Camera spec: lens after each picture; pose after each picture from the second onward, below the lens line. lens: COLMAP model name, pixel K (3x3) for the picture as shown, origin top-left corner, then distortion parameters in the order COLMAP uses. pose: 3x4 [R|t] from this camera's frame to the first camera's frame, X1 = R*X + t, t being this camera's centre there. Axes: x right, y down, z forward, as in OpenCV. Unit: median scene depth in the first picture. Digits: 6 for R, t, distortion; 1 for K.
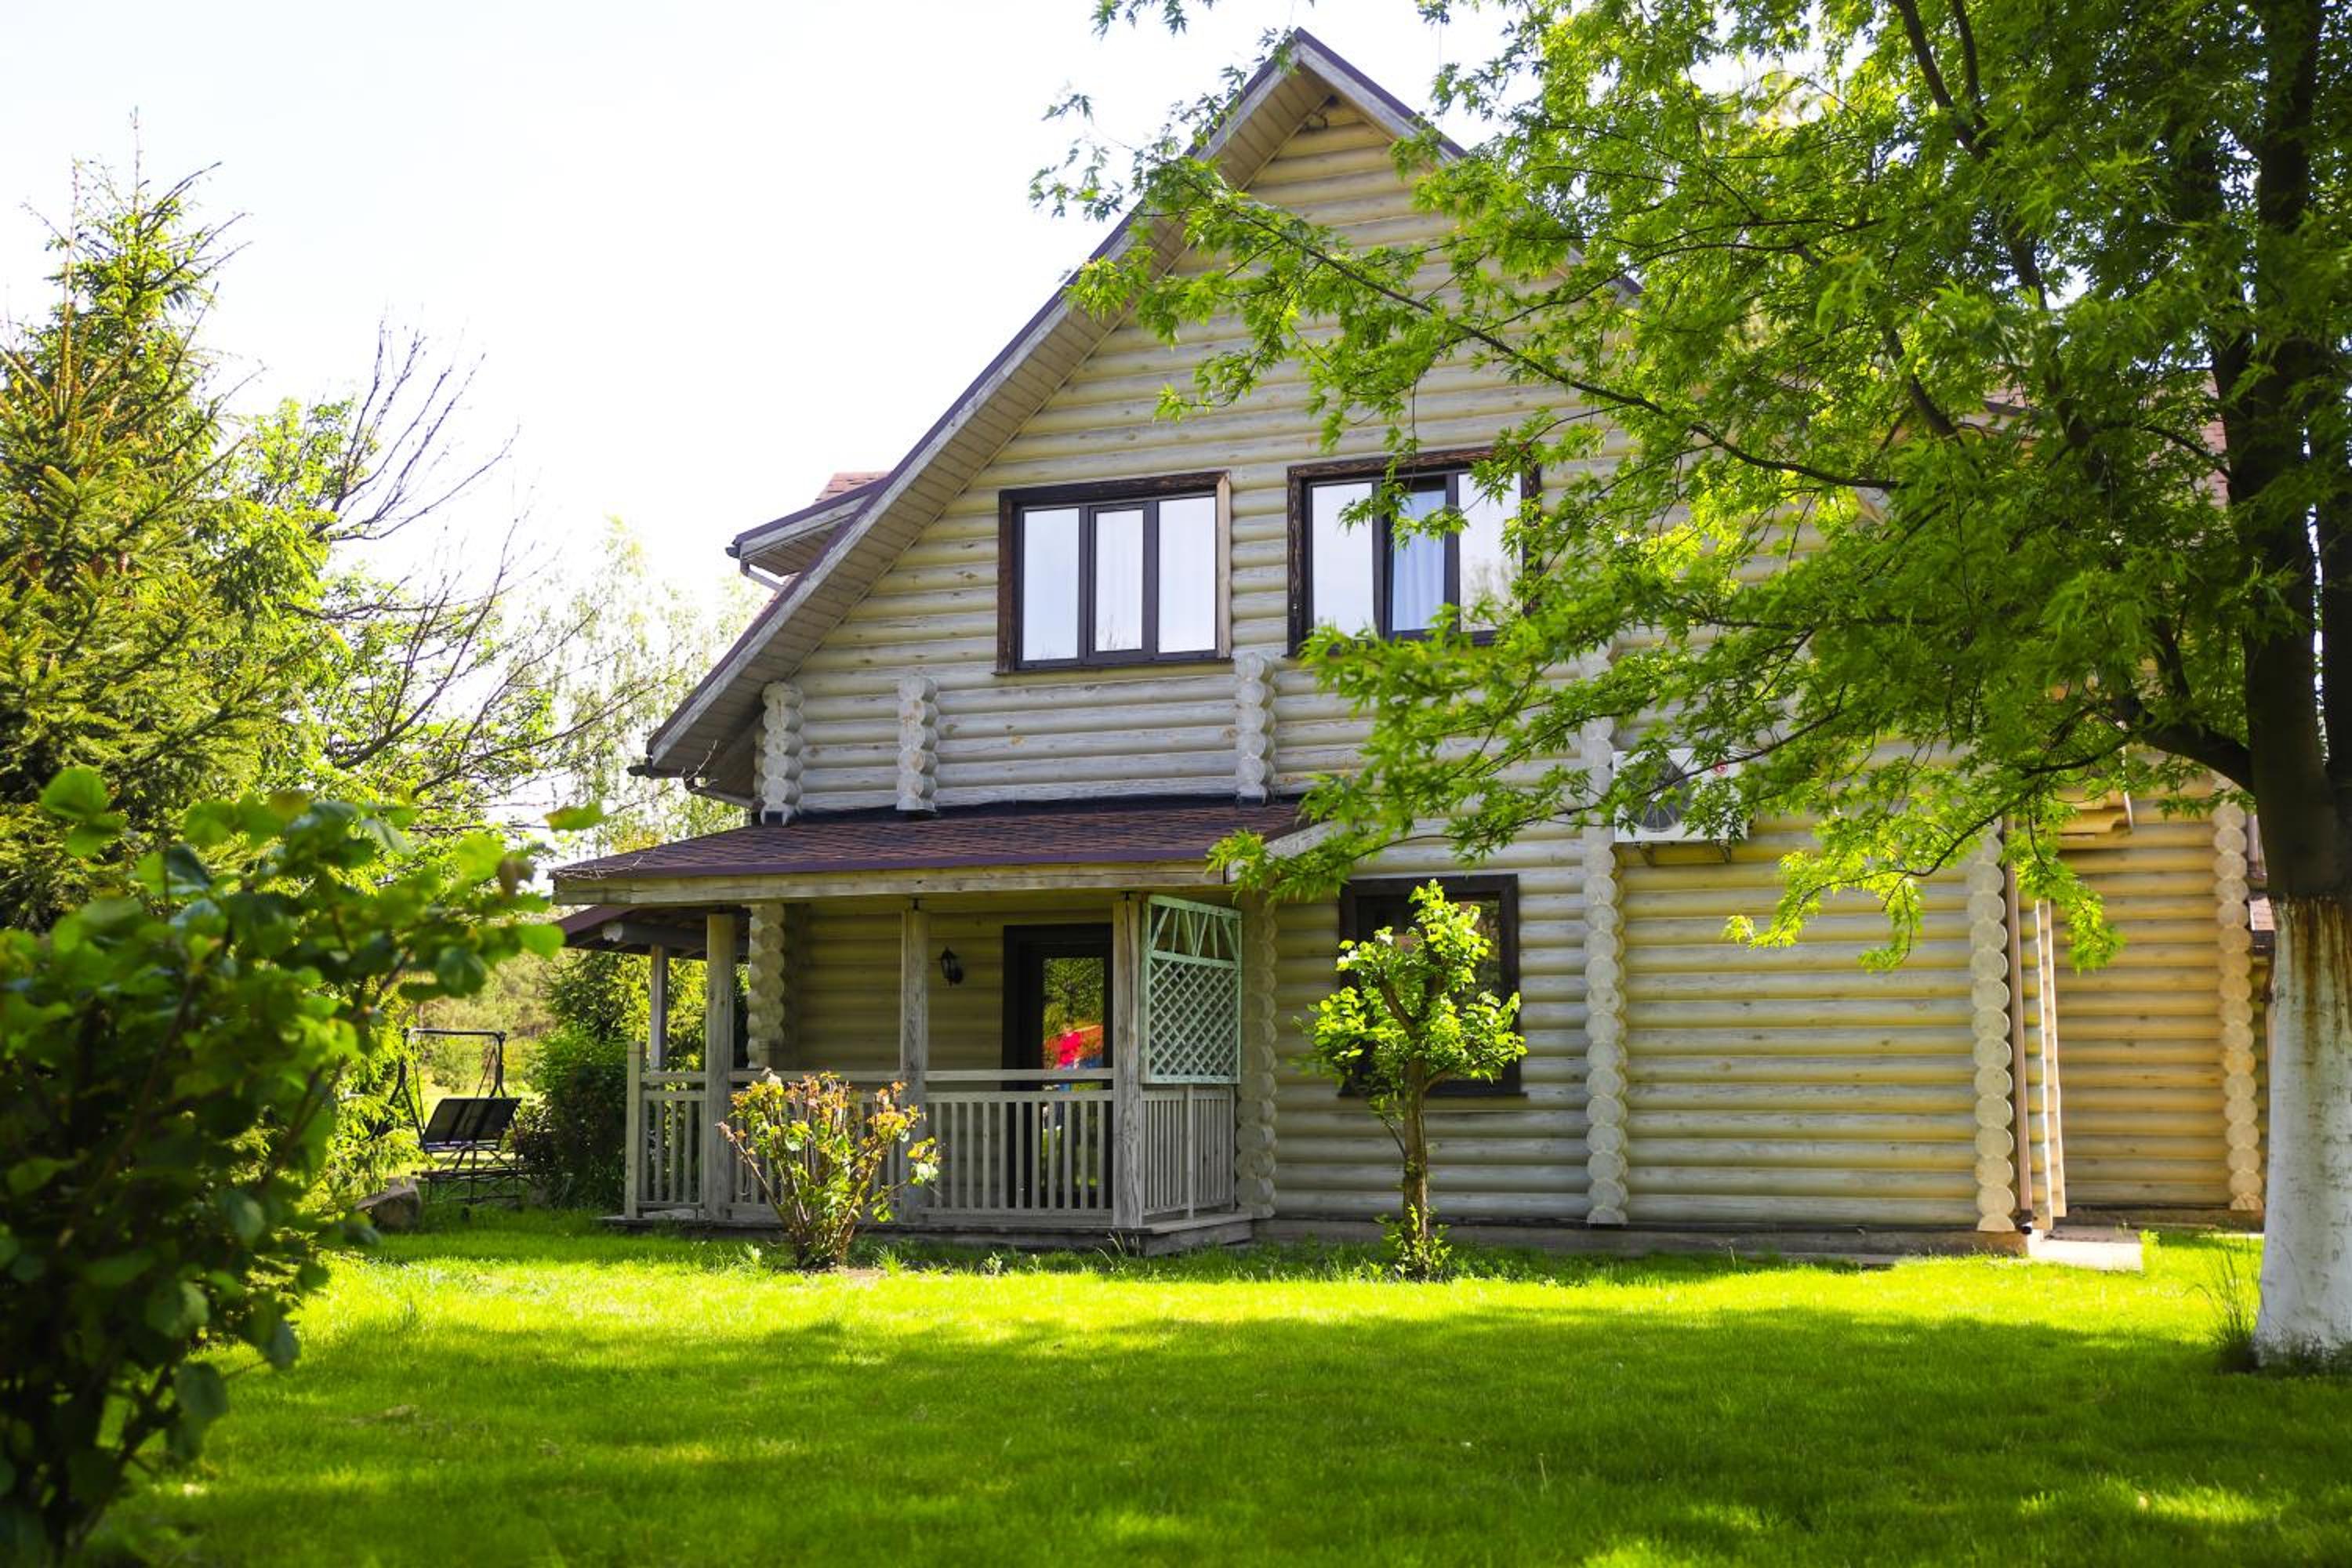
lens RADIAL K [[2202.2, 0, 1176.0], [0, 2202.2, 784.0], [0, 0, 1]] dist [-0.029108, 0.139105]
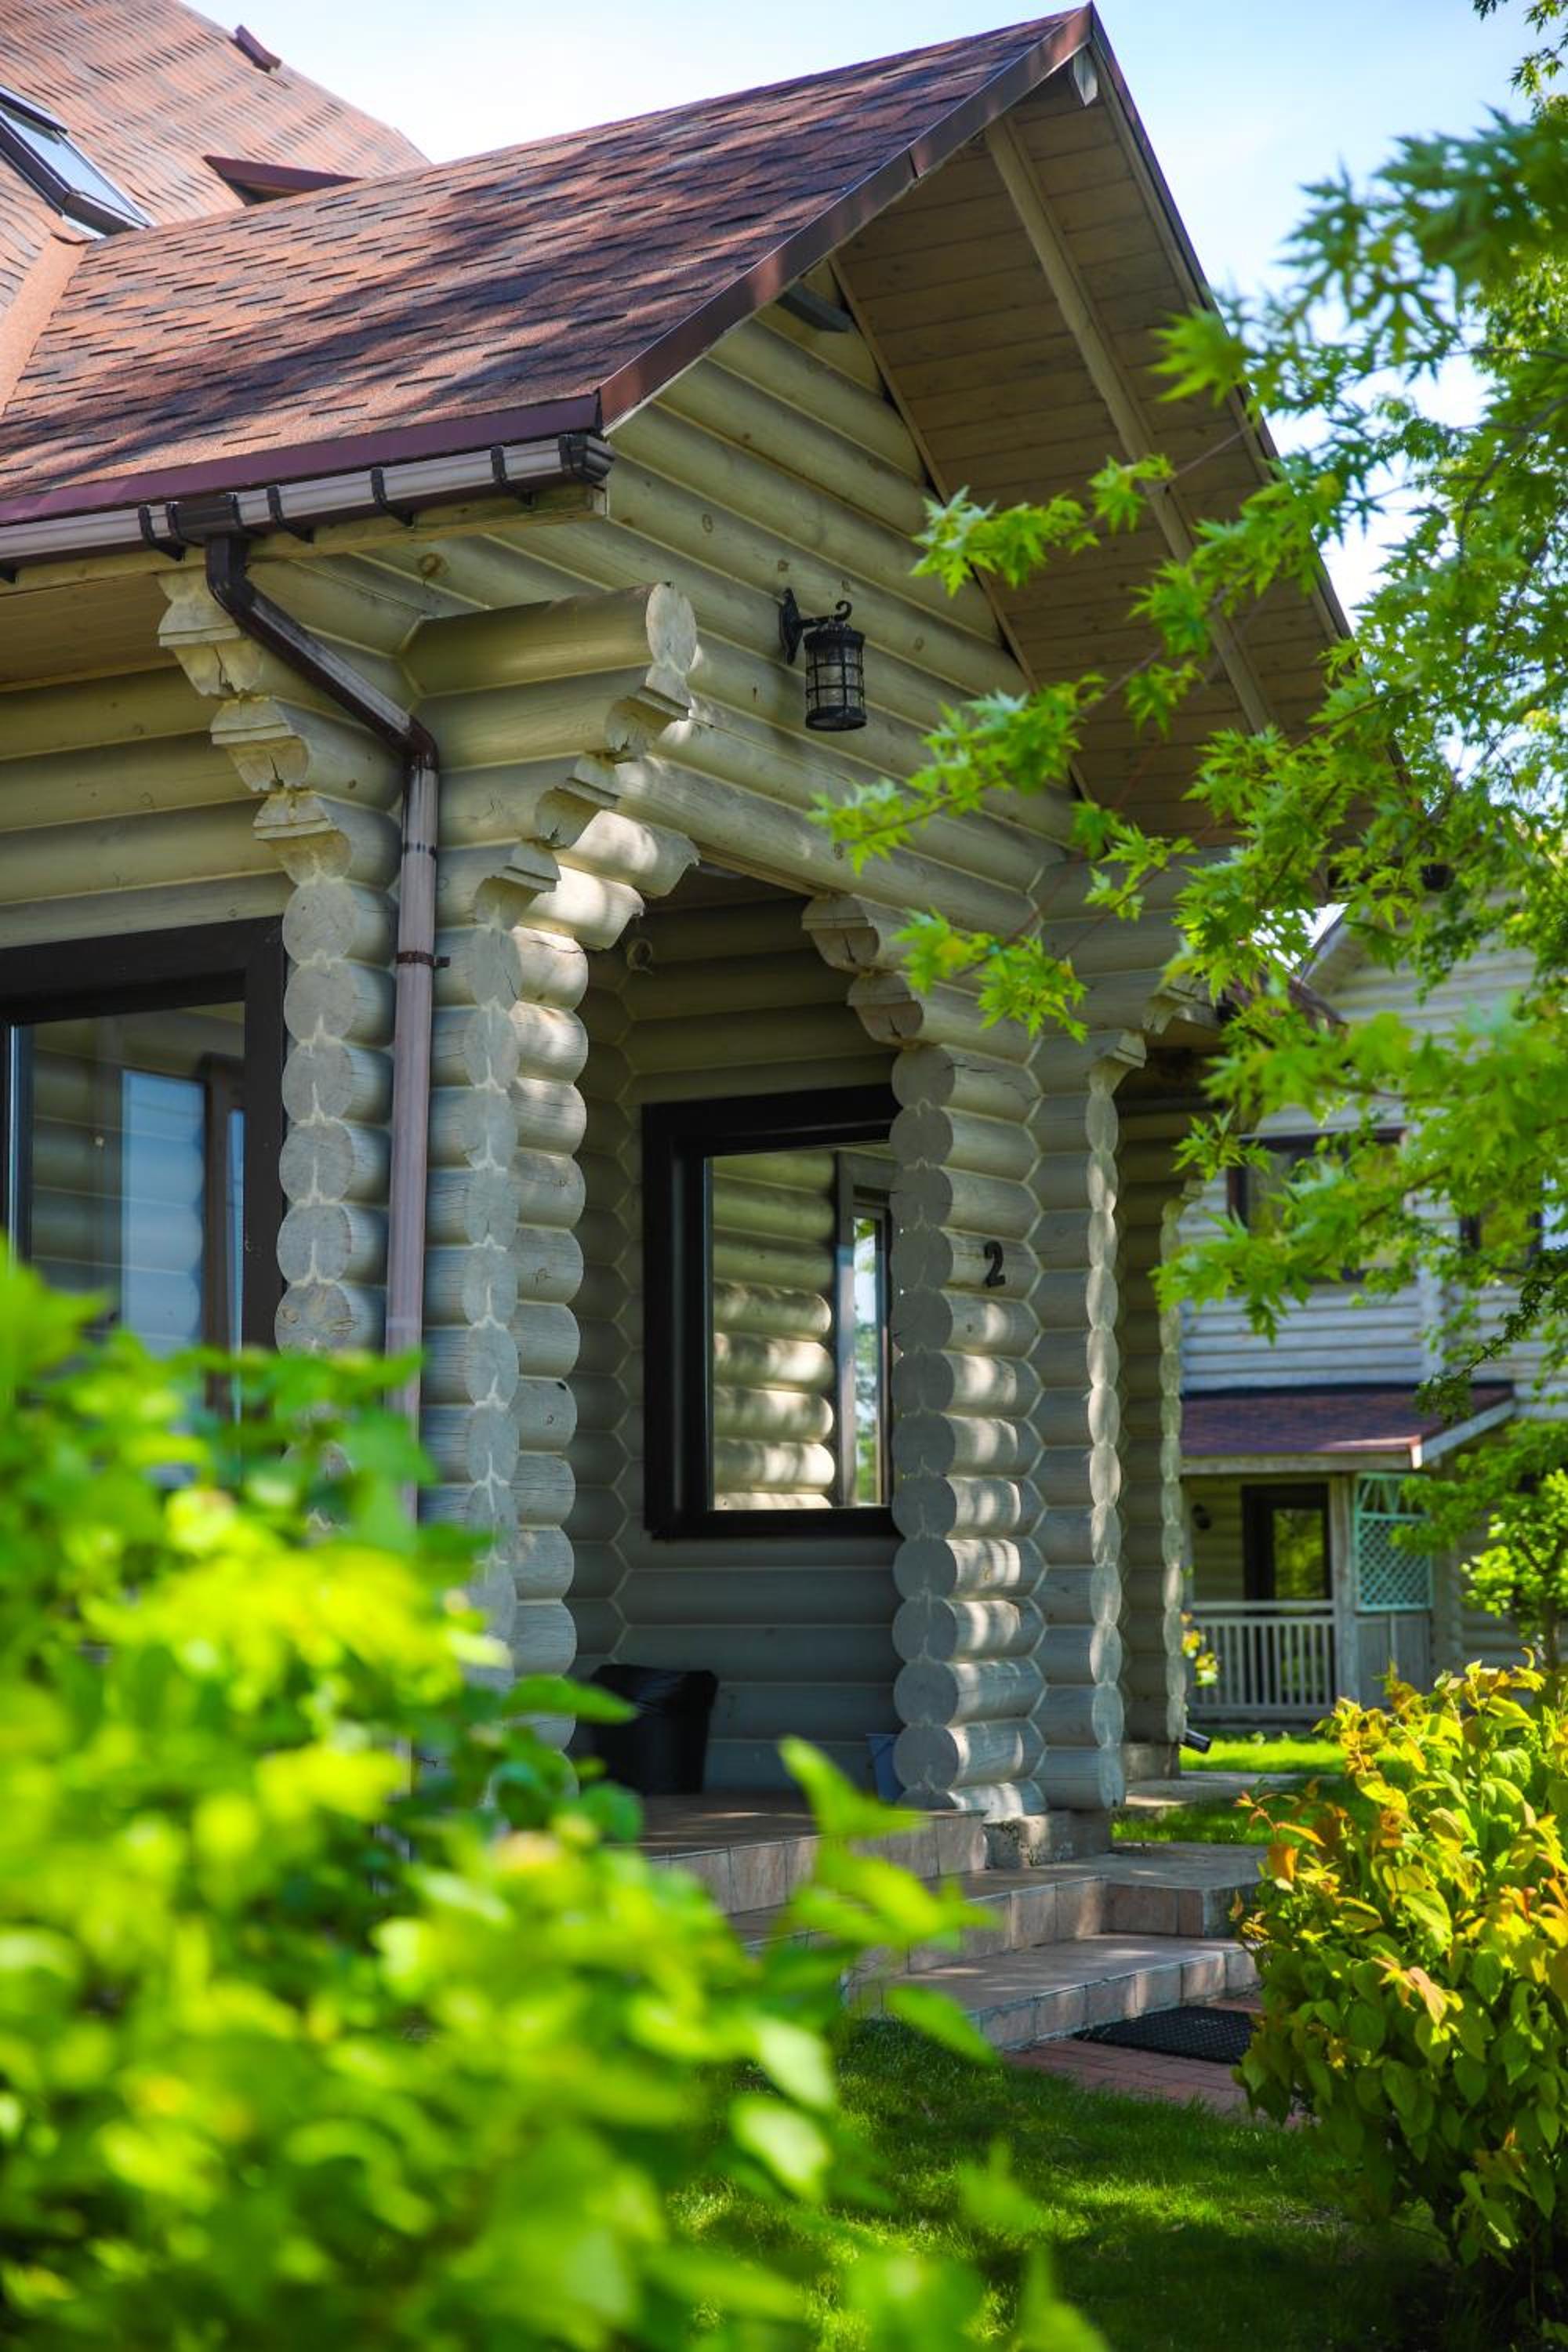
lens RADIAL K [[3641.0, 0, 784.0], [0, 3641.0, 1176.0], [0, 0, 1]] dist [0.010819, 1.118048]
pose [[0.985257, -0.029936, -0.168439, 0.025197], [0.035760, 0.998859, 0.031650, -0.221929], [0.167300, -0.037206, 0.985204, -1.299443]]
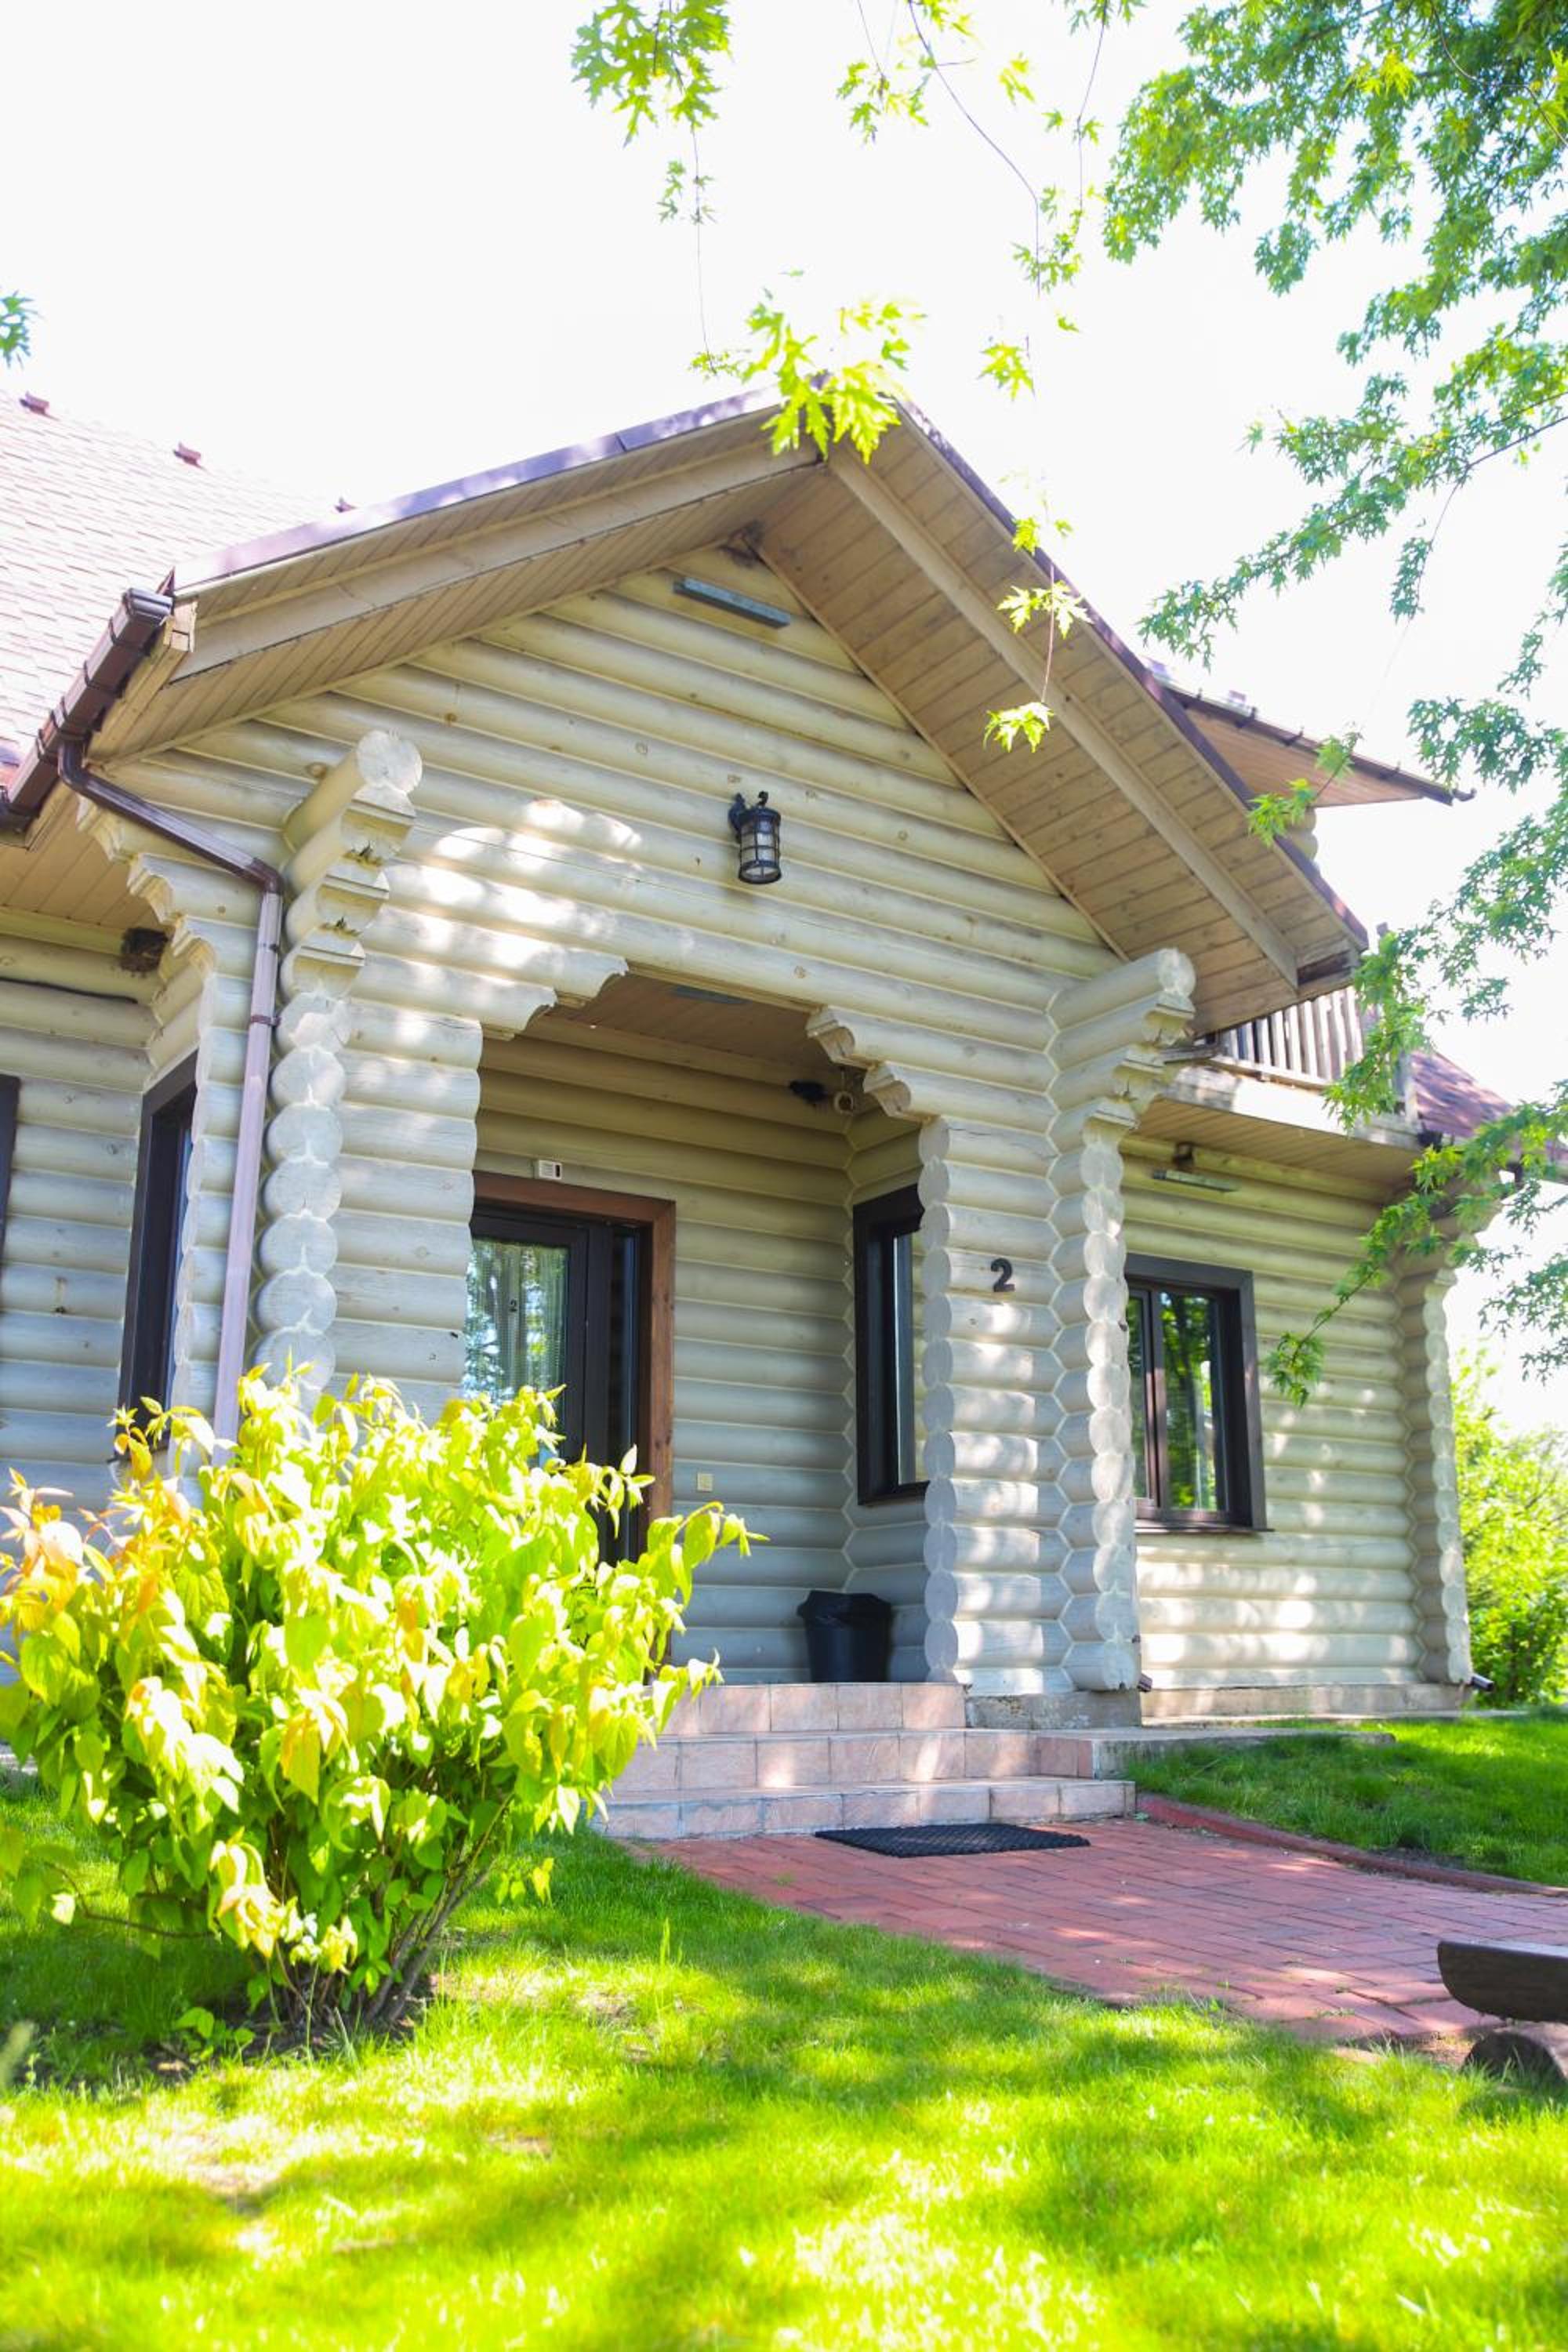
lens RADIAL K [[1974.5, 0, 784.0], [0, 1974.5, 1176.0], [0, 0, 1]] dist [-0.083437, 0.003813]
pose [[0.799318, -0.155936, -0.580323, 0.229068], [0.091037, 0.986020, -0.139558, -0.127744], [0.593972, 0.058720, 0.802340, -1.004777]]
